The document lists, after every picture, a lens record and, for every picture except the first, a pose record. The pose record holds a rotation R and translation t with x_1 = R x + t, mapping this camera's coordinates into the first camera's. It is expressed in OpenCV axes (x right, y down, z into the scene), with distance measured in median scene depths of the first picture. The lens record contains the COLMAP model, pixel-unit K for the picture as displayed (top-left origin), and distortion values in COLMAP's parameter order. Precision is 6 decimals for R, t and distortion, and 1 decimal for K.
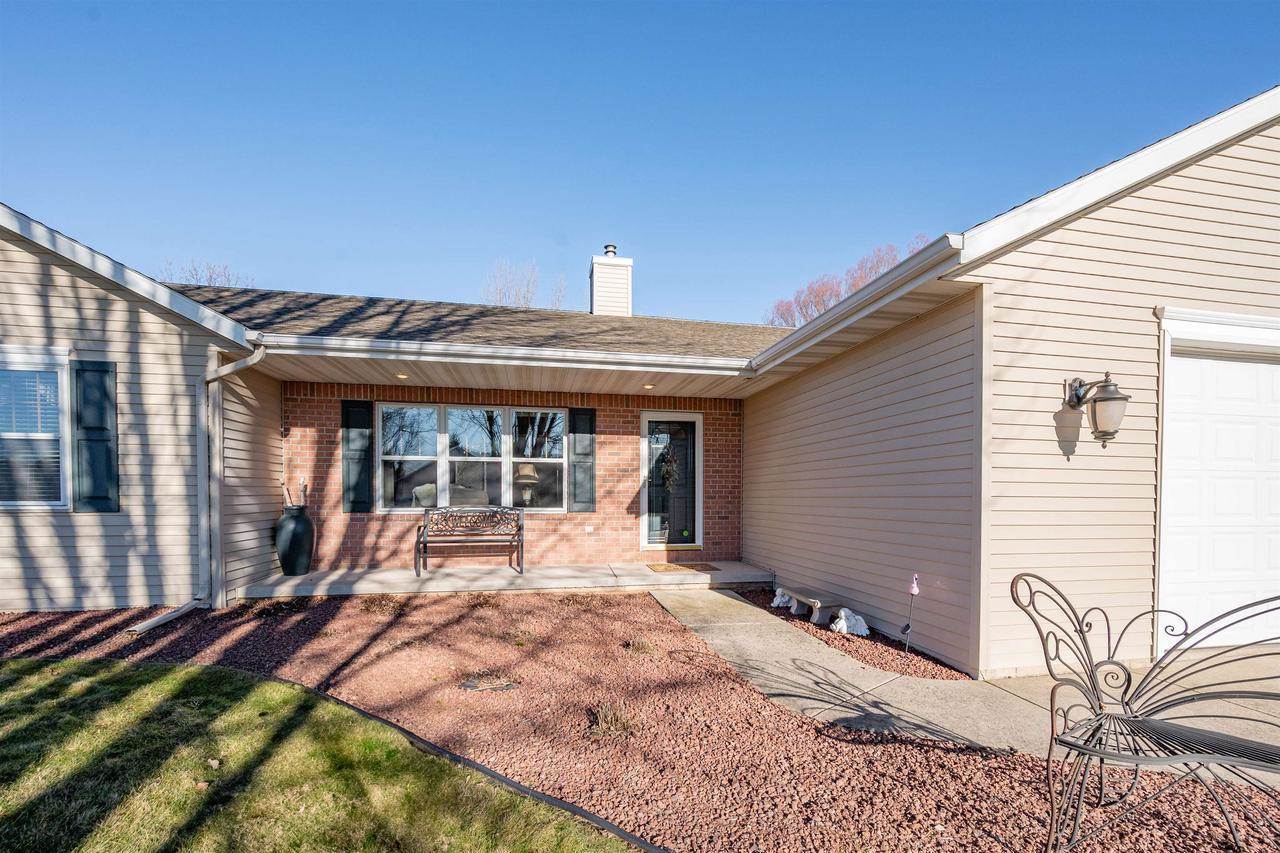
lens RADIAL K [[537.1, 0, 644.0], [0, 537.1, 503.6], [0, 0, 1]] dist [-0.001532, -0.000299]
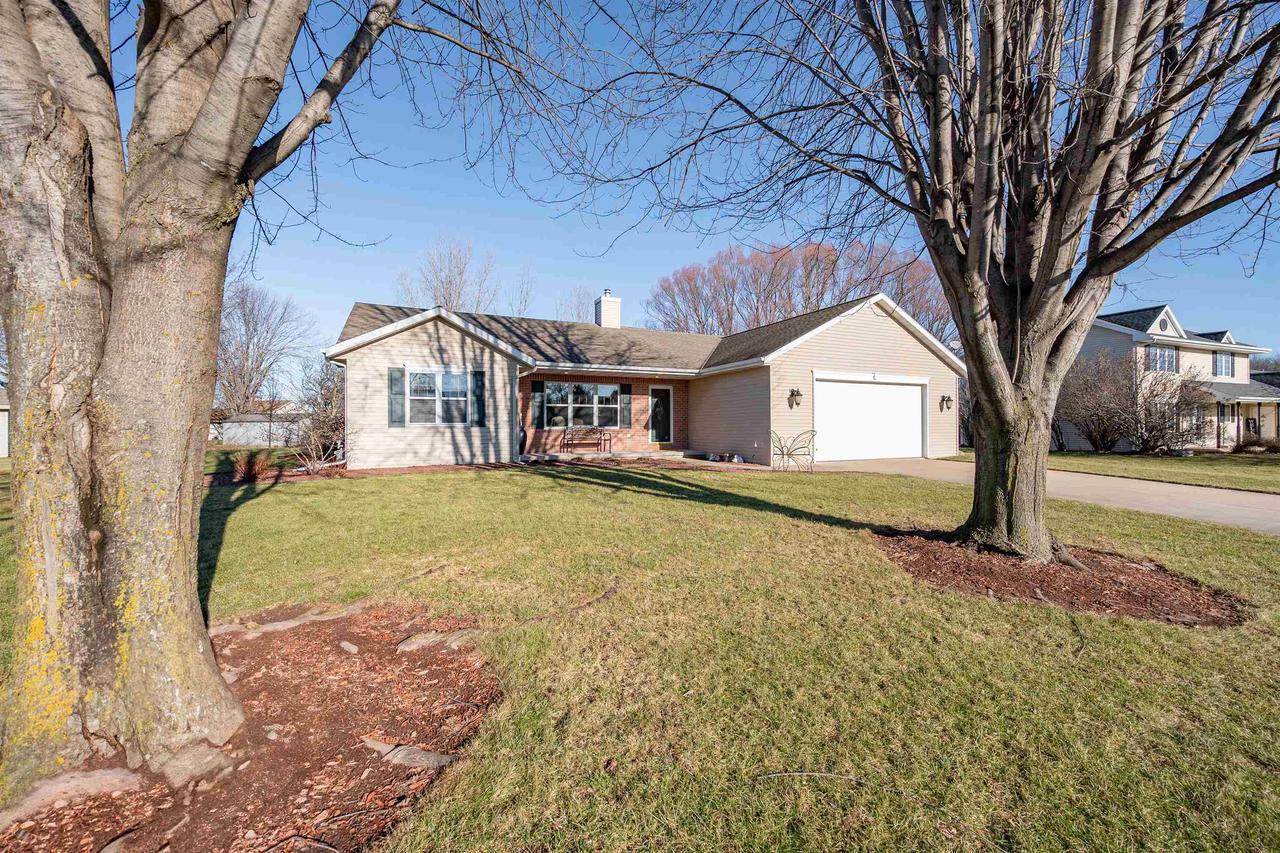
lens RADIAL K [[511.4, 0, 643.8], [0, 511.4, 423.8], [0, 0, 1]] dist [0.000361, 0.000093]
pose [[0.967507, -0.004656, 0.252801, -0.851508], [0.009901, 0.999761, -0.019478, 0.056016], [-0.252650, 0.021348, 0.967322, -1.646781]]
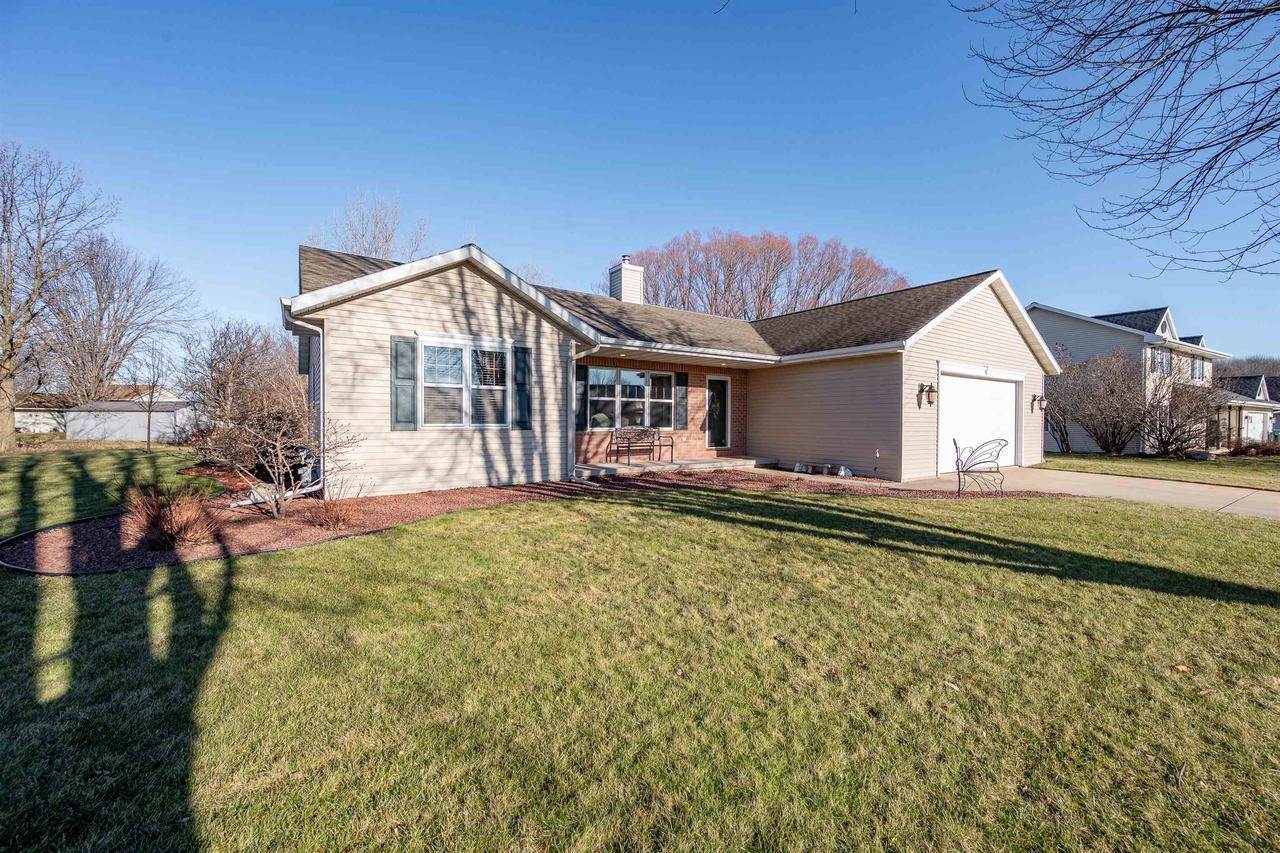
lens RADIAL K [[511.4, 0, 643.8], [0, 511.4, 423.8], [0, 0, 1]] dist [0.000361, 0.000093]
pose [[0.914540, -0.000855, 0.404495, -1.310856], [0.002696, 0.999988, -0.003982, 0.003369], [-0.404486, 0.004732, 0.914532, -0.737851]]
